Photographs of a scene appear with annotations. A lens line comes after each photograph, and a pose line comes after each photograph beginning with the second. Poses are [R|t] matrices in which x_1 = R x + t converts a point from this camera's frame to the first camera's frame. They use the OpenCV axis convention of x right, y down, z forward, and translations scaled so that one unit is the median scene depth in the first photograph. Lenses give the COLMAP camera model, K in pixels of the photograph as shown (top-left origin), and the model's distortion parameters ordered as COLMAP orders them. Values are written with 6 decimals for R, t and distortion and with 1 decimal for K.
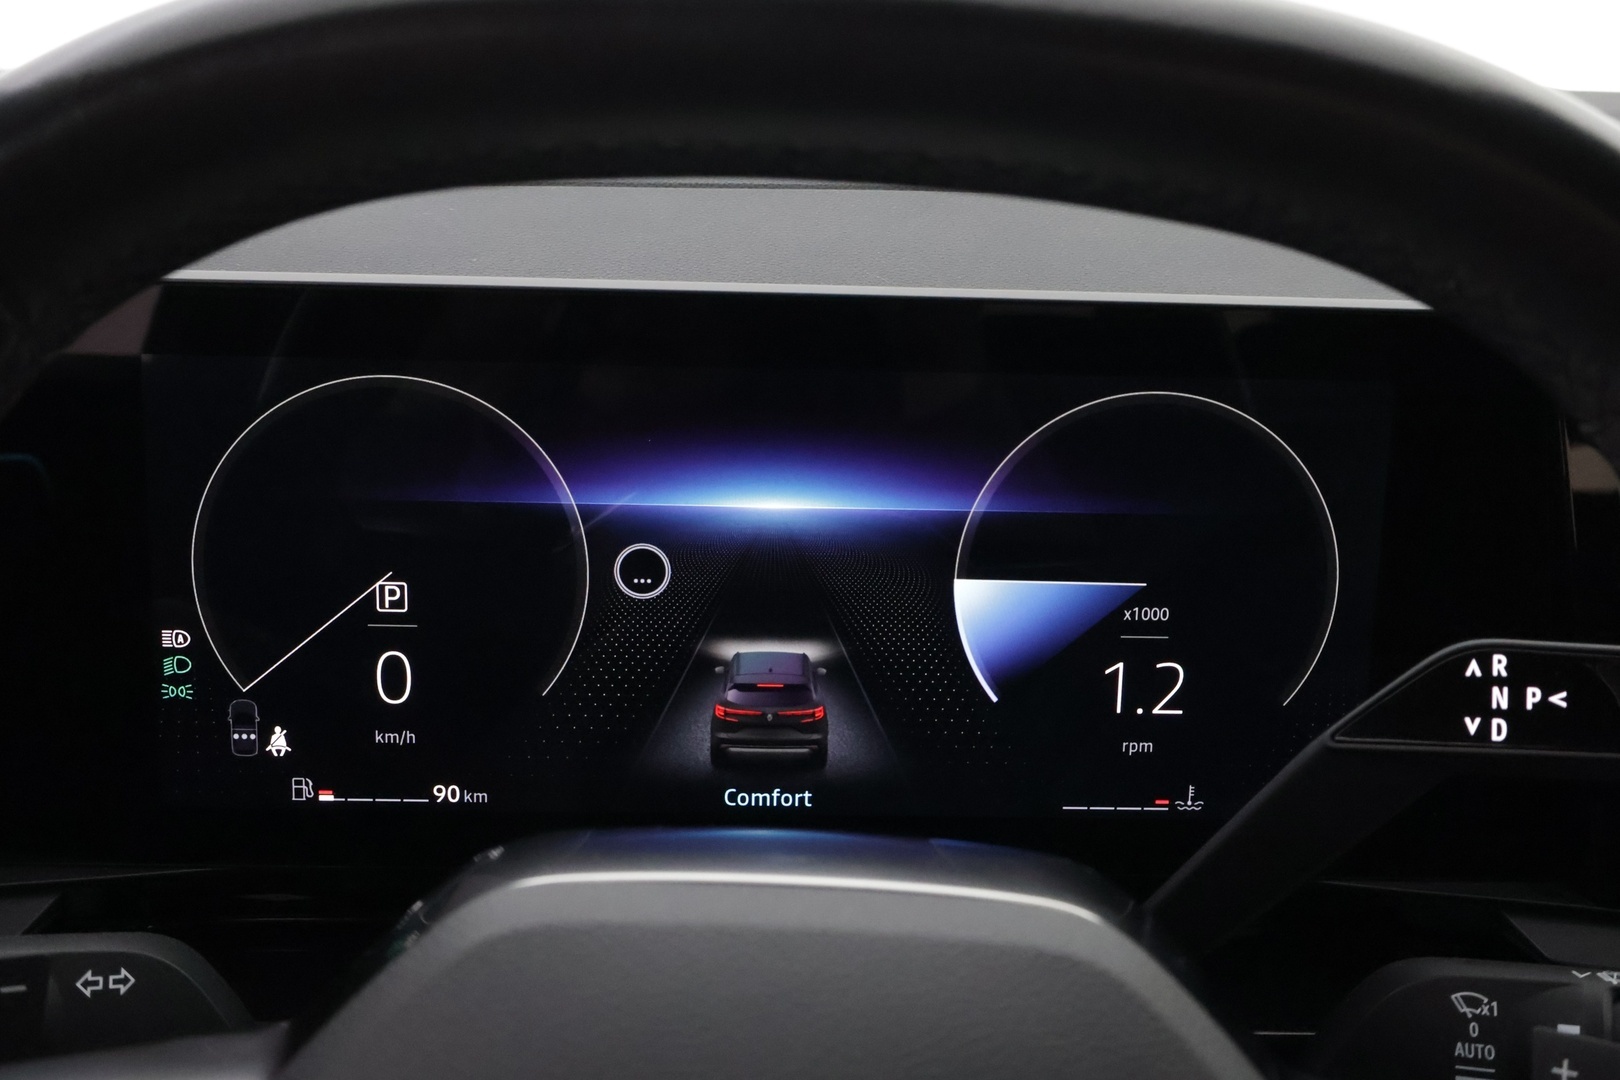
lens RADIAL K [[1718.2, 0, 810.4], [0, 1718.2, 544.3], [0, 0, 1]] dist [-0.019688, 0.000000]
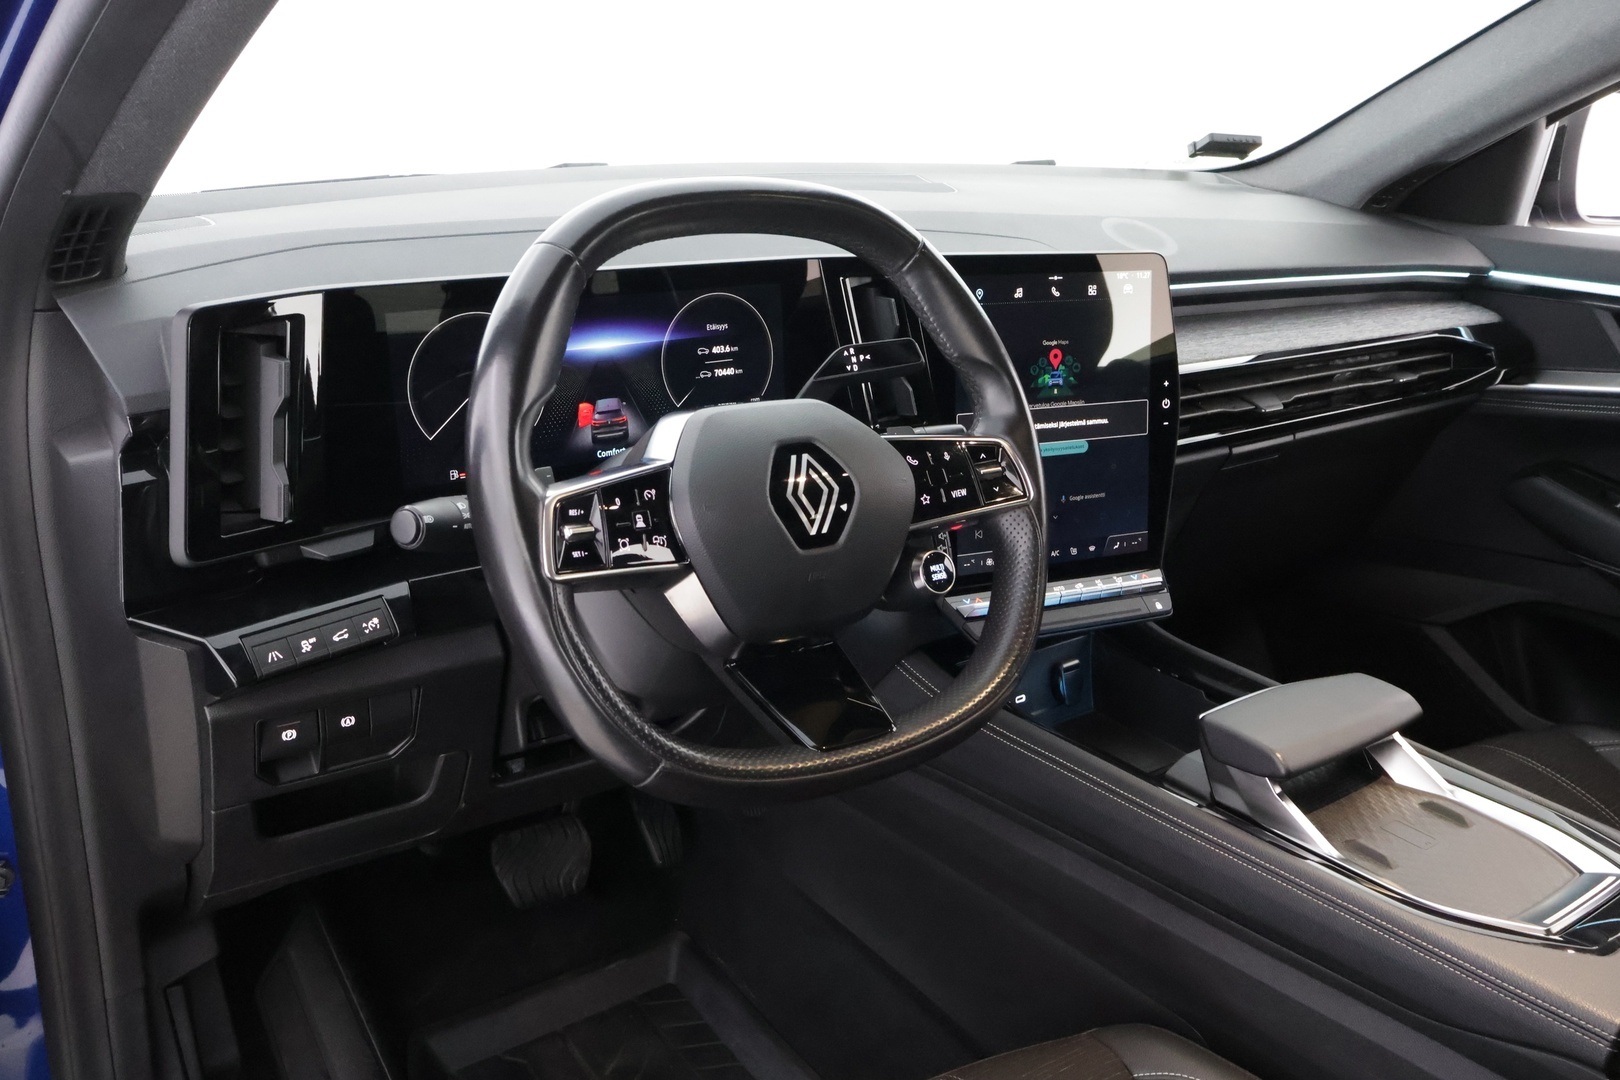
lens RADIAL K [[1370.4, 0, 813.5], [0, 1370.4, 531.8], [0, 0, 1]] dist [-0.018322, 0.011216]
pose [[0.826719, -0.184590, 0.531472, -0.974177], [0.164516, 0.982671, 0.085390, 0.140240], [-0.538025, 0.016843, 0.842761, -1.068387]]
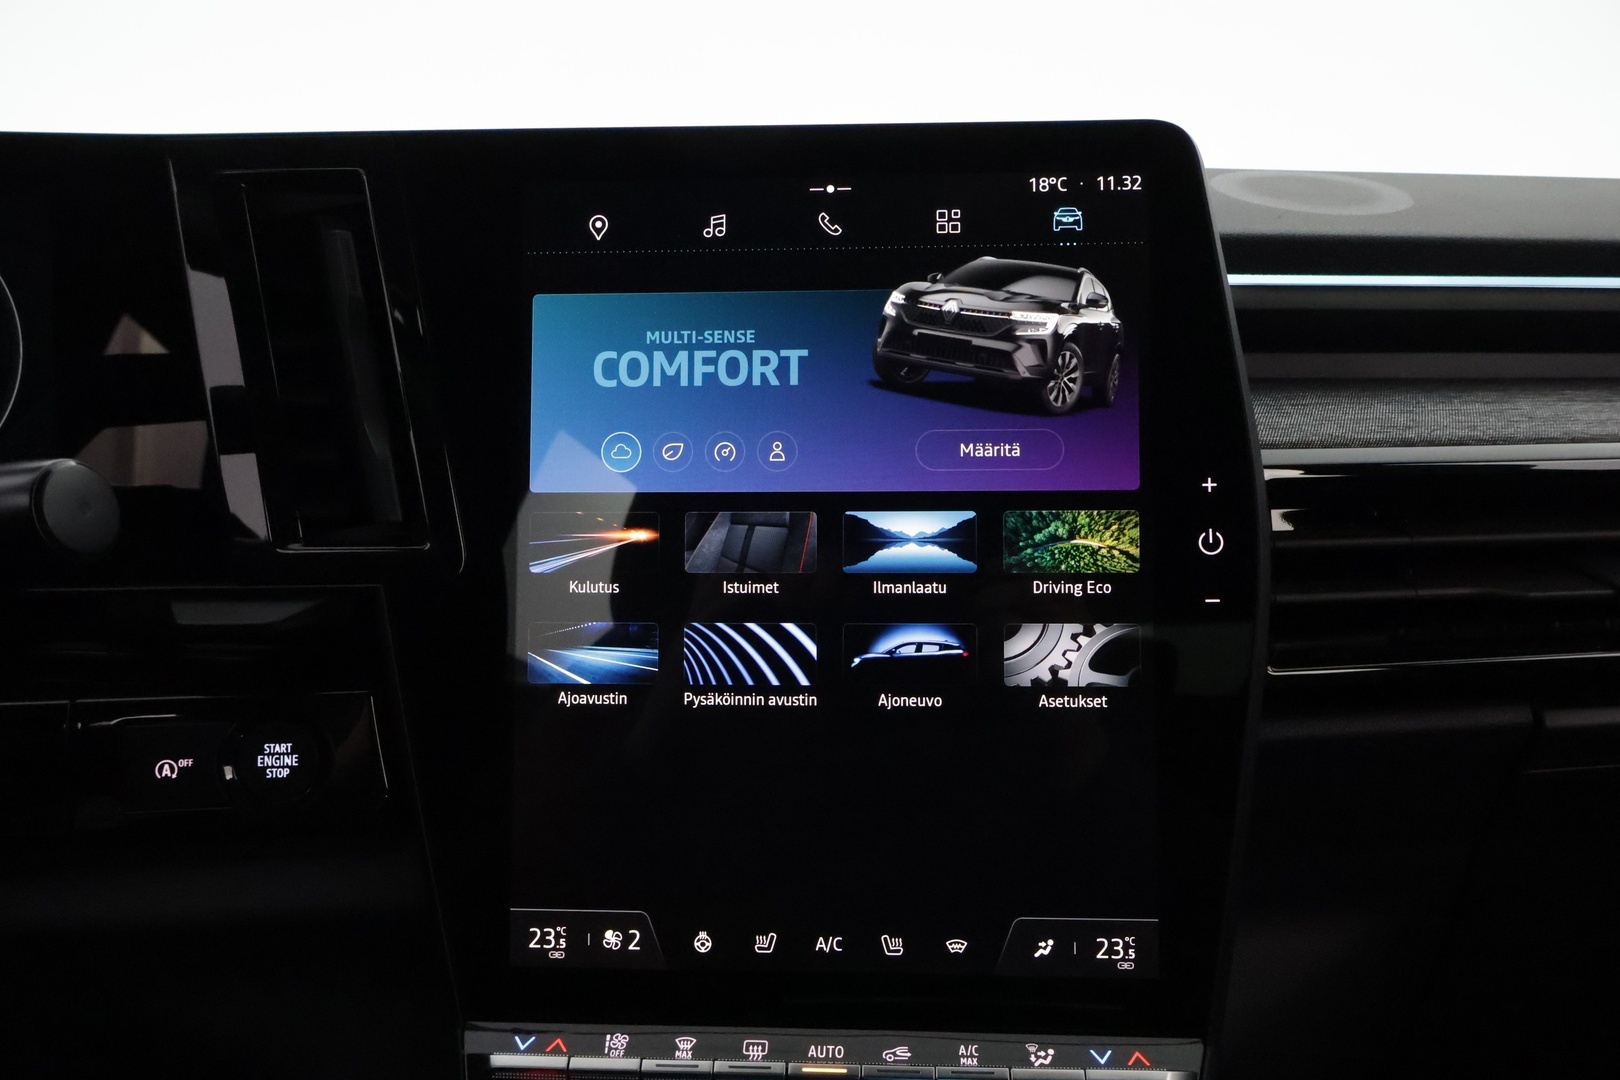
lens RADIAL K [[1370.4, 0, 809.7], [0, 1370.4, 545.0], [0, 0, 1]] dist [-0.018322, 0.011216]
pose [[0.994818, -0.055053, 0.085479, 0.796937], [0.071612, 0.976198, -0.204717, 0.418574], [-0.072174, 0.209778, 0.975082, -0.015807]]
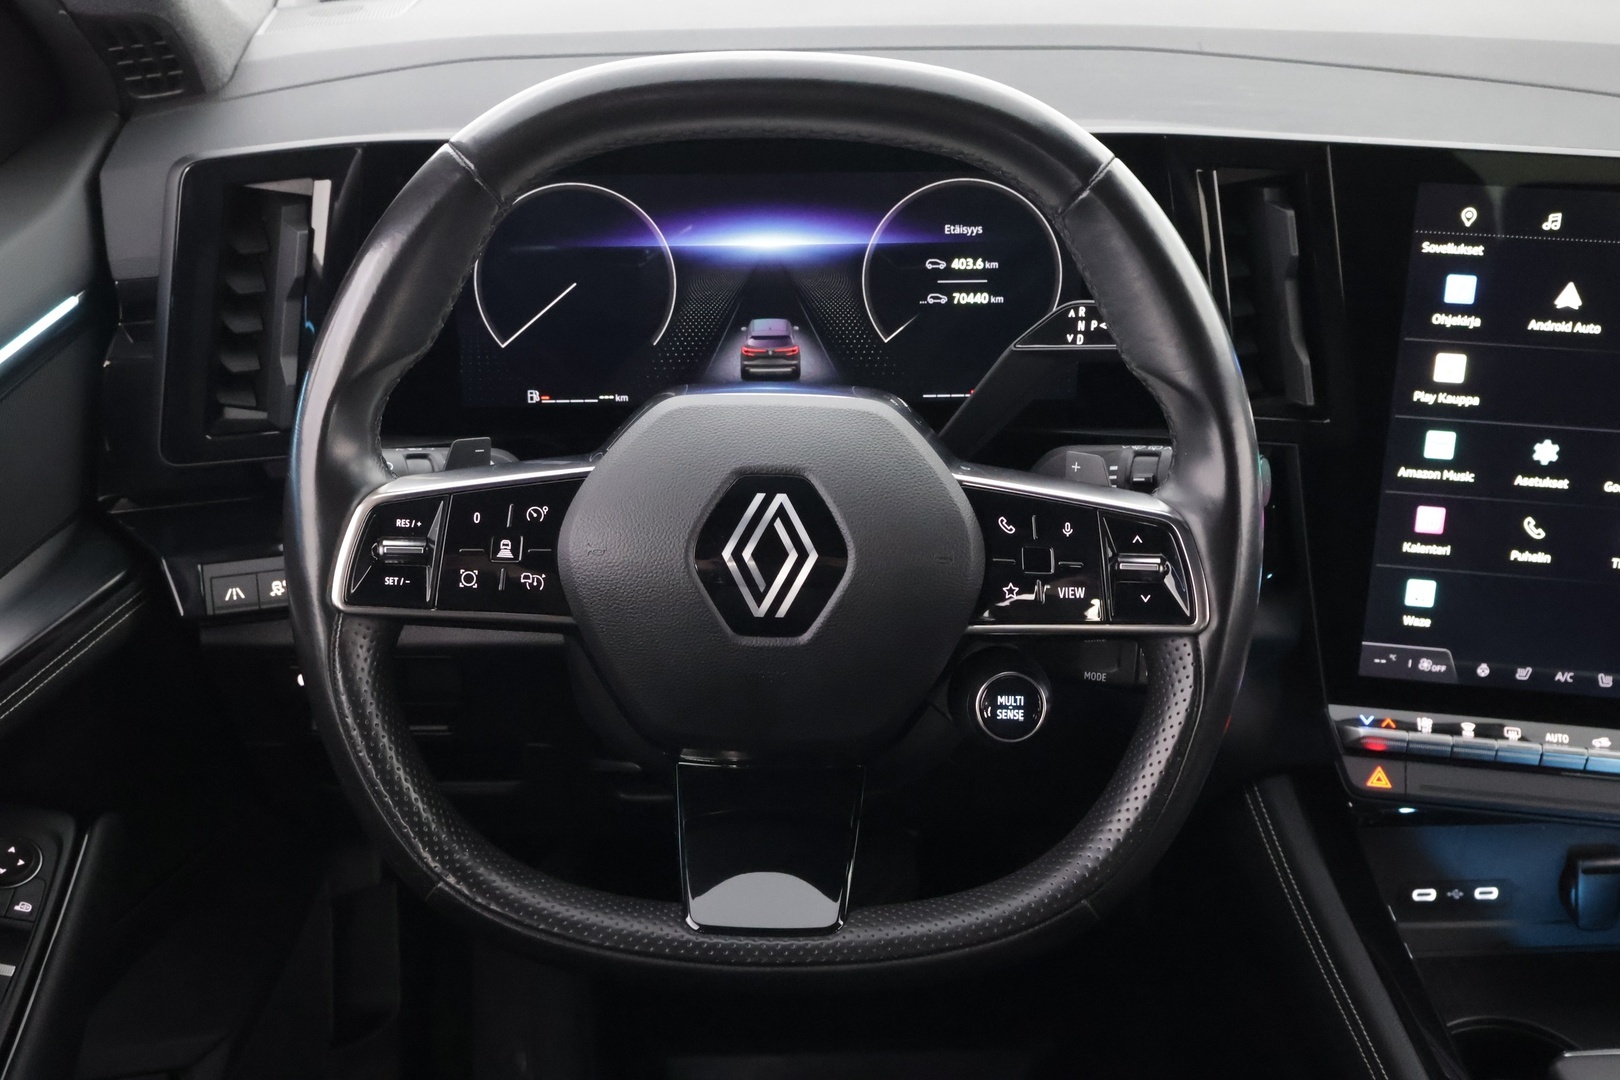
lens RADIAL K [[1982.9, 0, 810.0], [0, 1982.9, 541.4], [0, 0, 1]] dist [-0.012239, 0.000000]
pose [[0.999222, -0.025727, -0.029899, 0.083238], [0.030095, 0.987254, 0.156281, -0.038233], [0.025497, -0.157059, 0.987260, -1.256552]]
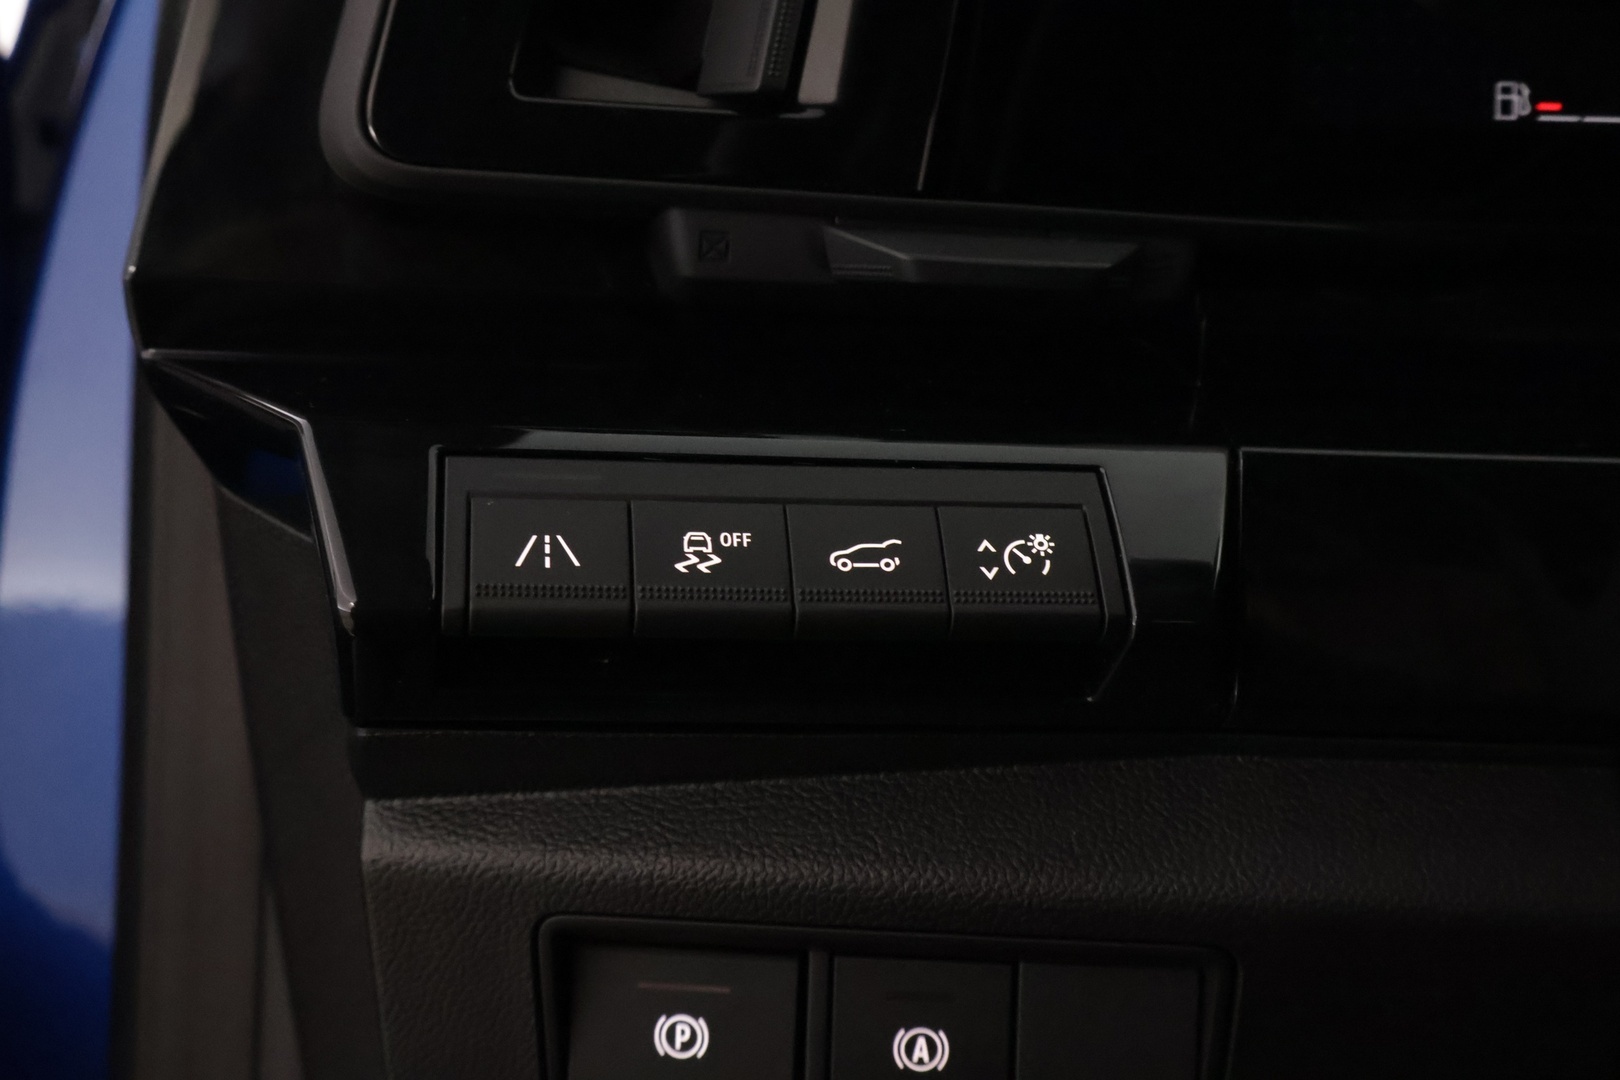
lens RADIAL K [[2147.5, 0, 807.5], [0, 2147.5, 541.0], [0, 0, 1]] dist [0.031050, 0.000000]
pose [[0.998583, 0.010671, -0.052132, -0.511121], [-0.023630, 0.966714, -0.254767, 0.505633], [0.047678, 0.255638, 0.965596, 0.267551]]
